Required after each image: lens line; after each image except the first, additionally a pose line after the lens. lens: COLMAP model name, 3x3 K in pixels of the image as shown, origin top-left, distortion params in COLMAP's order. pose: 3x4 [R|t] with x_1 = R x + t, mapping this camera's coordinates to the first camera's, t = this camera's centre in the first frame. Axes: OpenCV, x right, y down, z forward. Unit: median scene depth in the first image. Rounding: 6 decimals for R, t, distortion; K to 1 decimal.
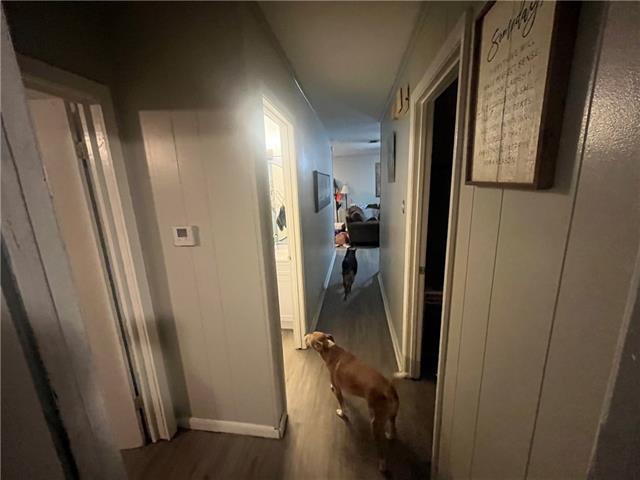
lens RADIAL K [[261.1, 0, 320.2], [0, 261.1, 241.6], [0, 0, 1]] dist [0.000528, 0.000480]
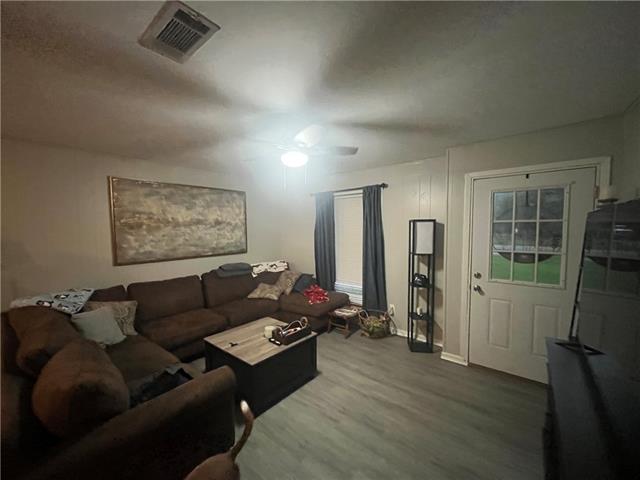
lens RADIAL K [[261.1, 0, 320.8], [0, 261.1, 243.2], [0, 0, 1]] dist [0.000528, 0.000480]
pose [[0.522067, -0.011734, 0.852824, 0.052472], [0.168843, 0.981539, -0.089854, -0.122041], [-0.836025, 0.190903, 0.514411, 0.570700]]
